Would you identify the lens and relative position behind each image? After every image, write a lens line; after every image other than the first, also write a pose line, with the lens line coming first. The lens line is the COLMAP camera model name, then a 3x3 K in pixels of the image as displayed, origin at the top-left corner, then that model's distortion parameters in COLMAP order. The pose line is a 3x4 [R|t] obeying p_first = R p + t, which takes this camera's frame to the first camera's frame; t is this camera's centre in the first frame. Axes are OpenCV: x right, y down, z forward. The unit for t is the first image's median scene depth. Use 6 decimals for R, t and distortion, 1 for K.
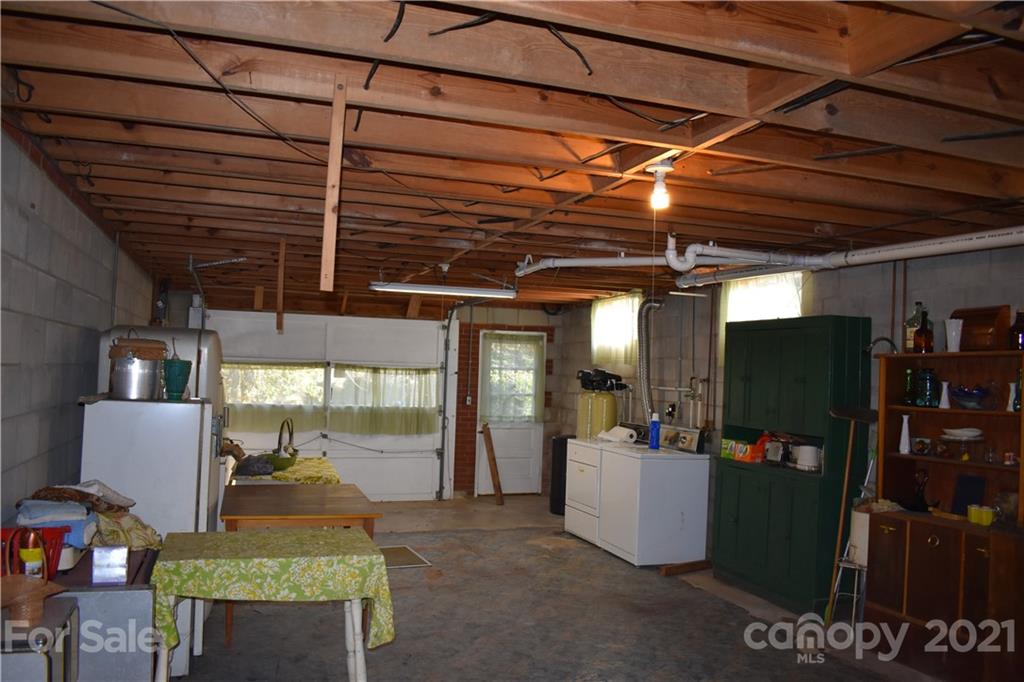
lens RADIAL K [[804.8, 0, 507.5], [0, 804.8, 344.3], [0, 0, 1]] dist [-0.099391, 0.013491]
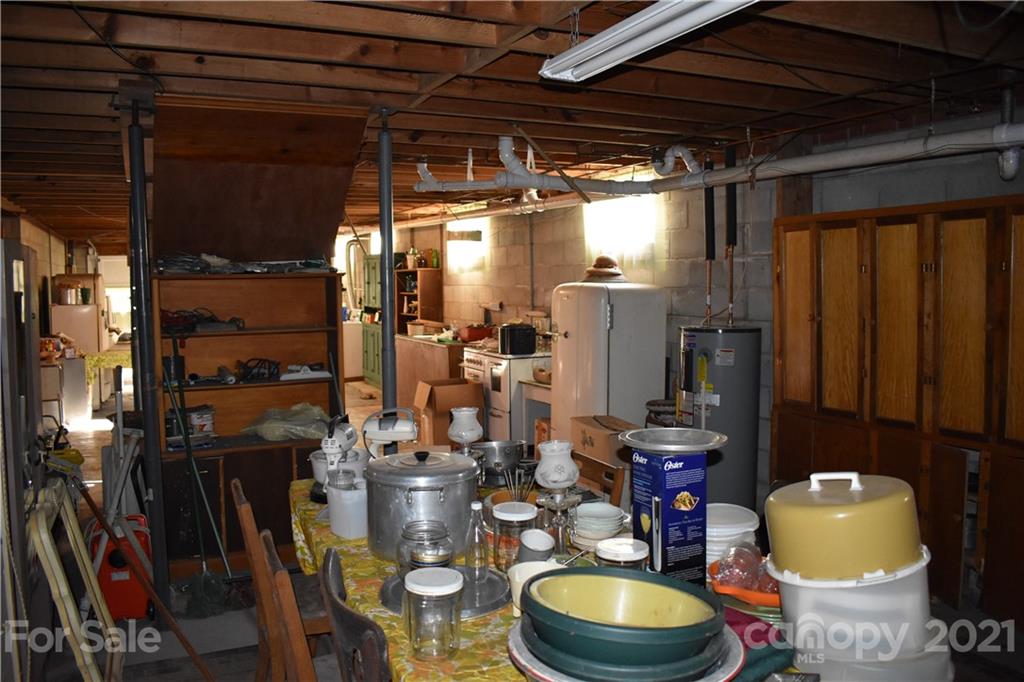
lens RADIAL K [[804.8, 0, 507.5], [0, 804.8, 344.3], [0, 0, 1]] dist [-0.099391, 0.013491]
pose [[0.993029, -0.052072, 0.105743, 0.263118], [0.039472, 0.992236, 0.117936, -0.017430], [-0.111063, -0.112940, 0.987375, -0.663628]]
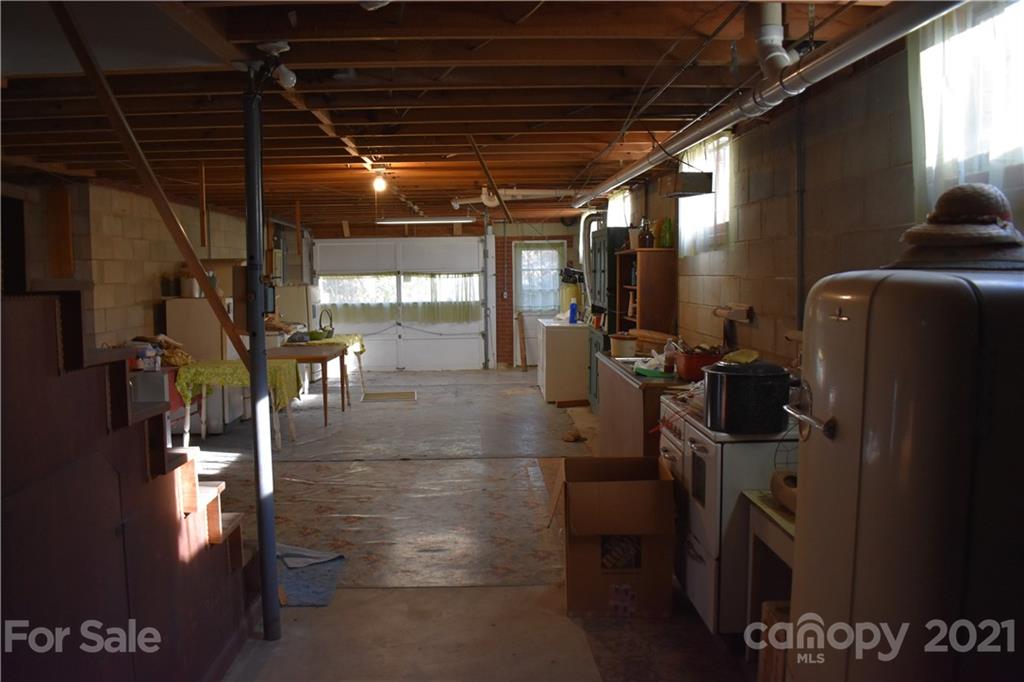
lens RADIAL K [[804.8, 0, 507.5], [0, 804.8, 344.3], [0, 0, 1]] dist [-0.099391, 0.013491]
pose [[0.955737, -0.017332, -0.293710, 0.352435], [0.052453, 0.992309, 0.112126, 0.001714], [0.289507, -0.122569, 0.949296, -0.277169]]
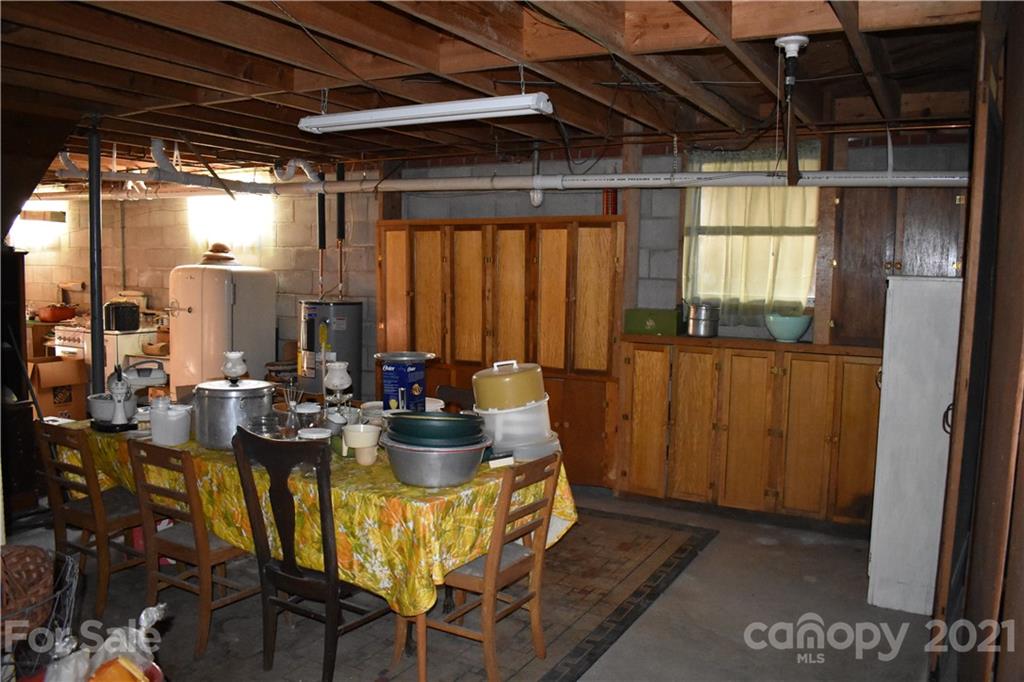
lens RADIAL K [[804.8, 0, 507.5], [0, 804.8, 344.3], [0, 0, 1]] dist [-0.099391, 0.013491]
pose [[0.748791, -0.081611, 0.657763, 0.124253], [-0.017747, 0.989566, 0.142982, -0.025004], [-0.662569, -0.118737, 0.739530, -0.764348]]
